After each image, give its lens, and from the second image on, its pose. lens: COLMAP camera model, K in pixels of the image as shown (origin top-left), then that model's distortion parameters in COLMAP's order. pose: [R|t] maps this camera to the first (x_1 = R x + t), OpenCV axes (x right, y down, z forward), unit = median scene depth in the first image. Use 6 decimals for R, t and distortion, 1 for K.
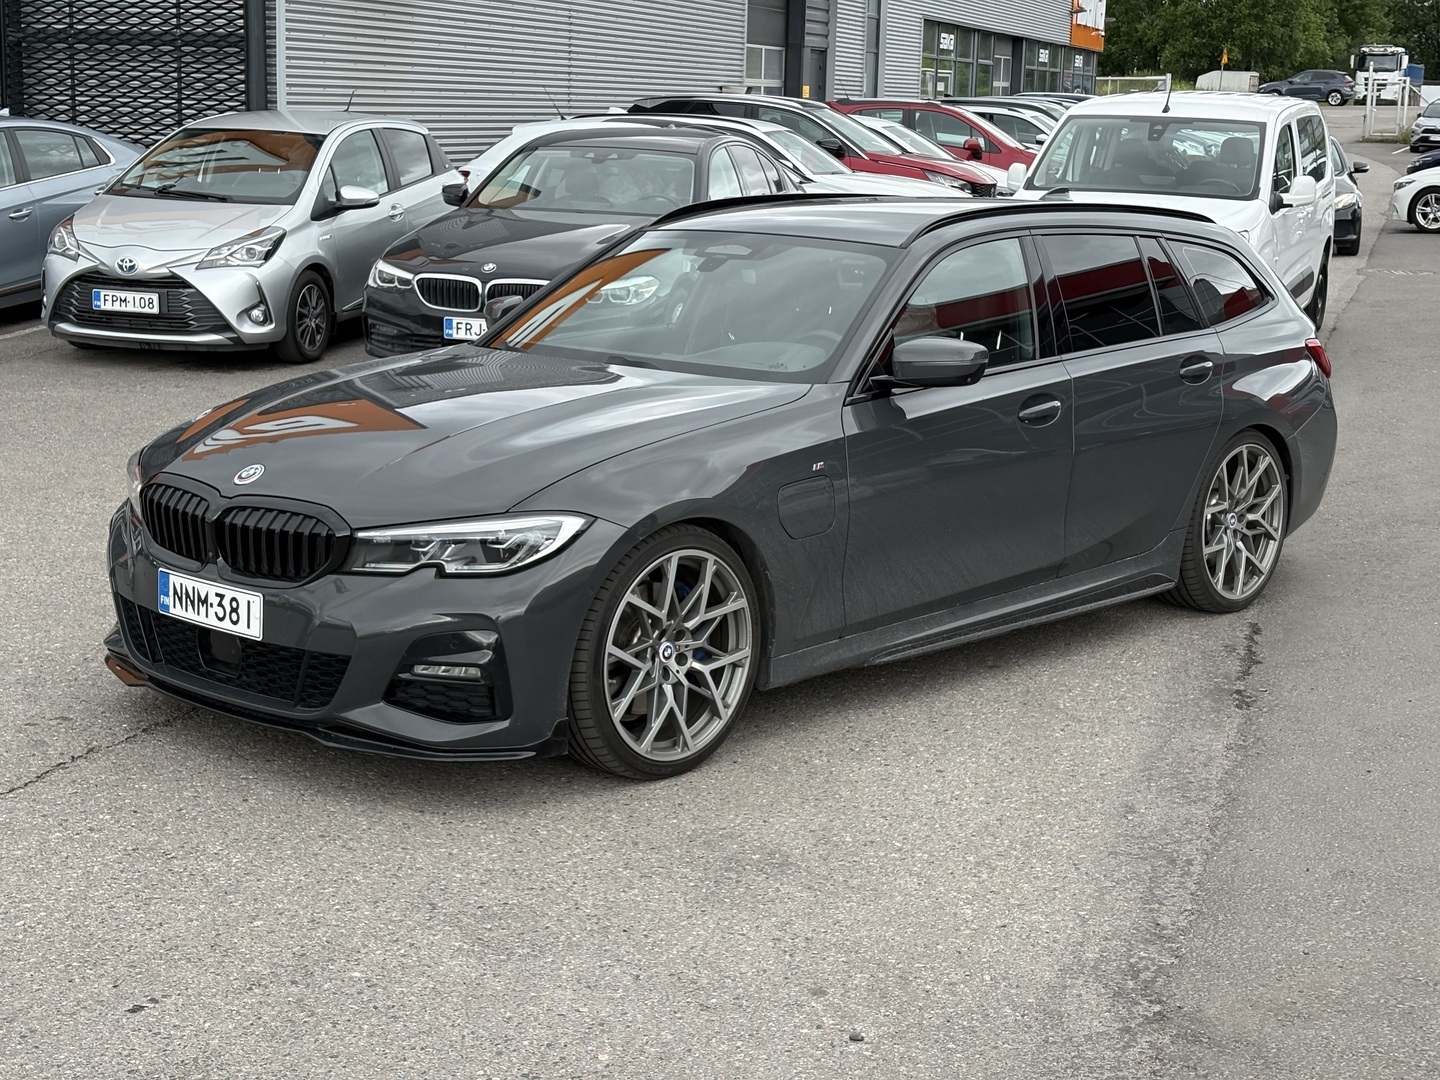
lens RADIAL K [[2174.5, 0, 720.3], [0, 2174.5, 540.9], [0, 0, 1]] dist [0.055305, 0.000000]
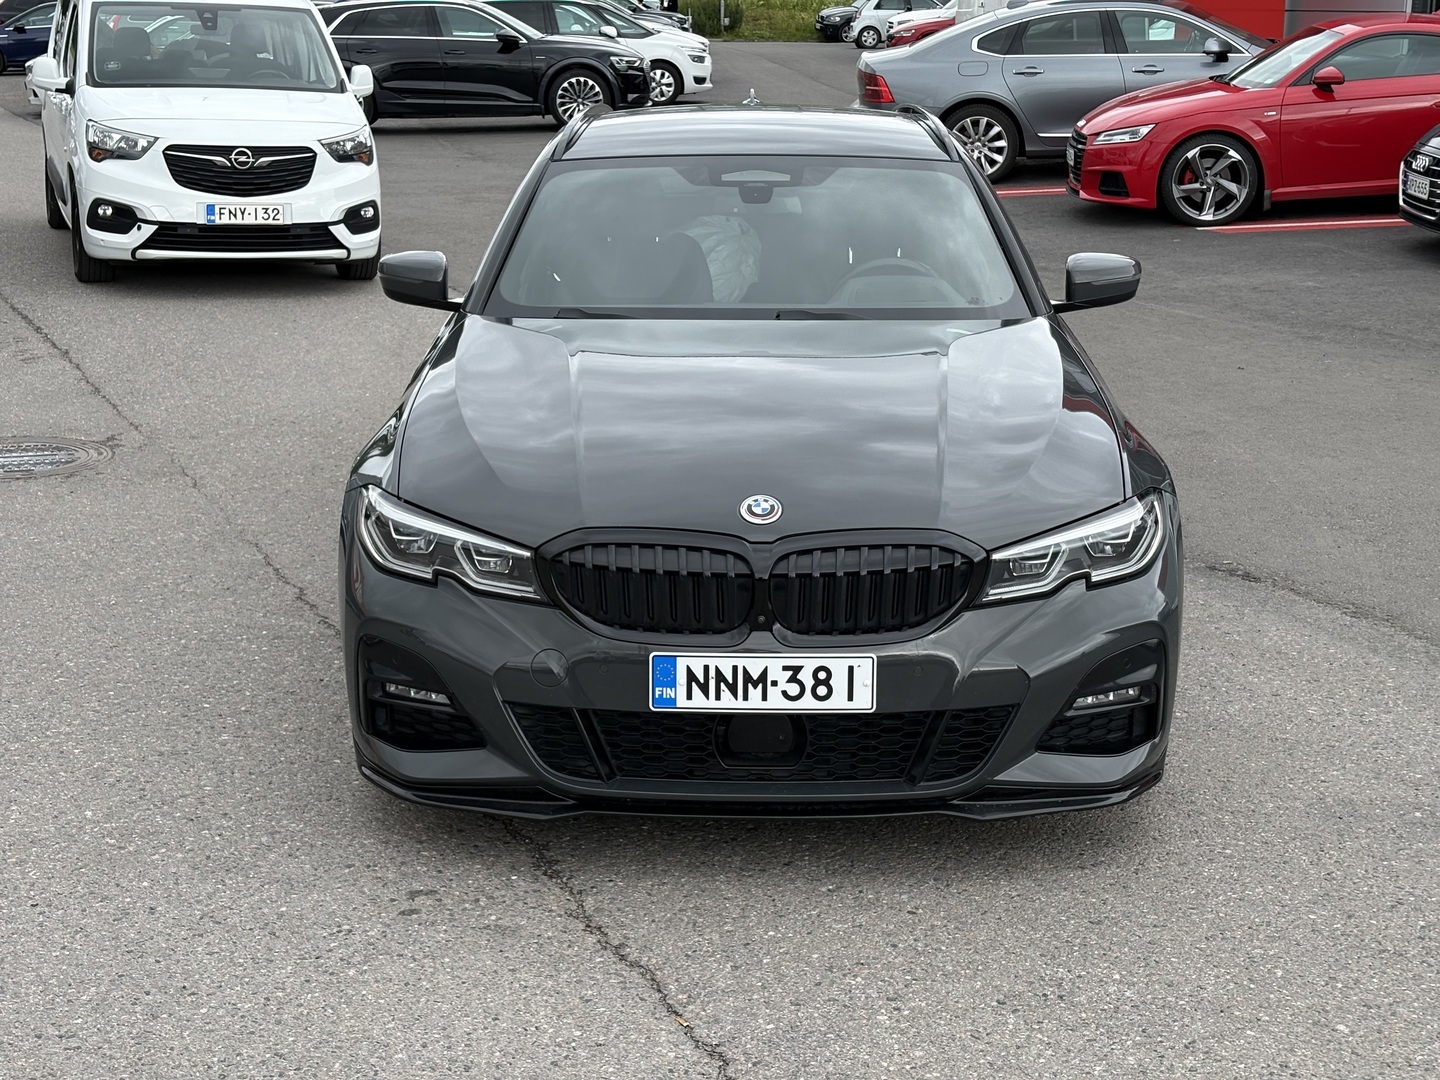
lens RADIAL K [[2174.5, 0, 715.0], [0, 2174.5, 546.3], [0, 0, 1]] dist [0.055305, 0.000000]
pose [[0.747458, -0.170514, 0.642052, -0.732067], [0.134289, 0.985327, 0.105344, -0.101406], [-0.650594, 0.007480, 0.759389, 0.433388]]
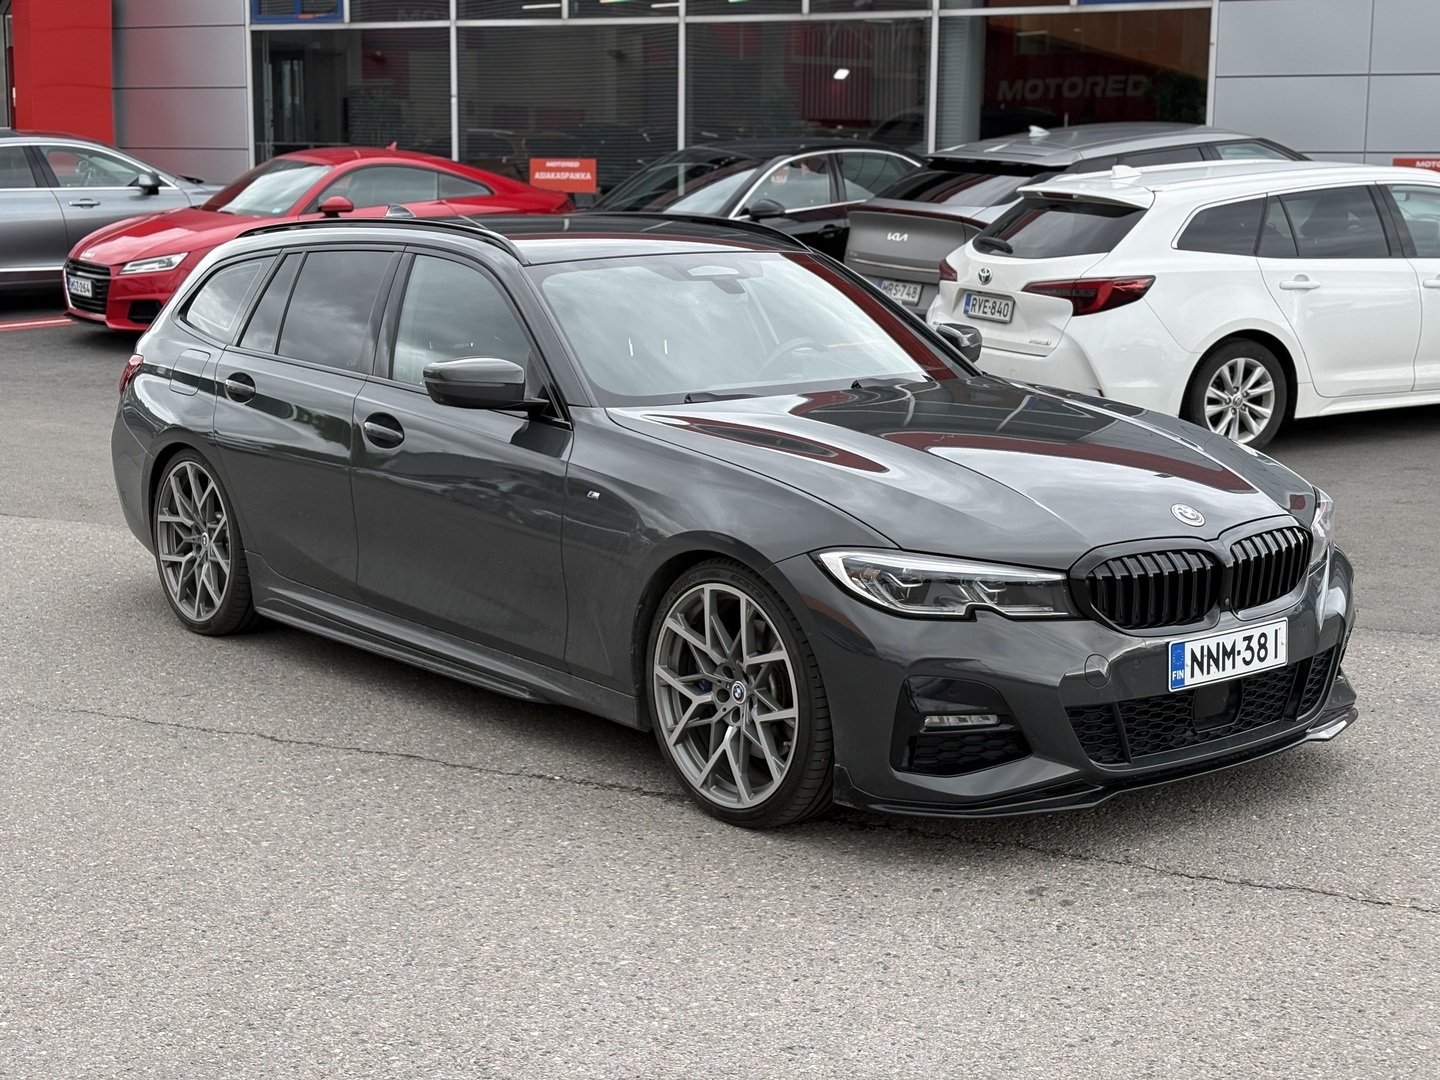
lens RADIAL K [[2174.5, 0, 716.3], [0, 2174.5, 533.8], [0, 0, 1]] dist [0.055305, 0.000000]
pose [[0.161888, -0.184201, 0.969465, -1.167492], [0.195576, 0.968925, 0.151439, -0.205490], [-0.967234, 0.165088, 0.192883, 1.028904]]
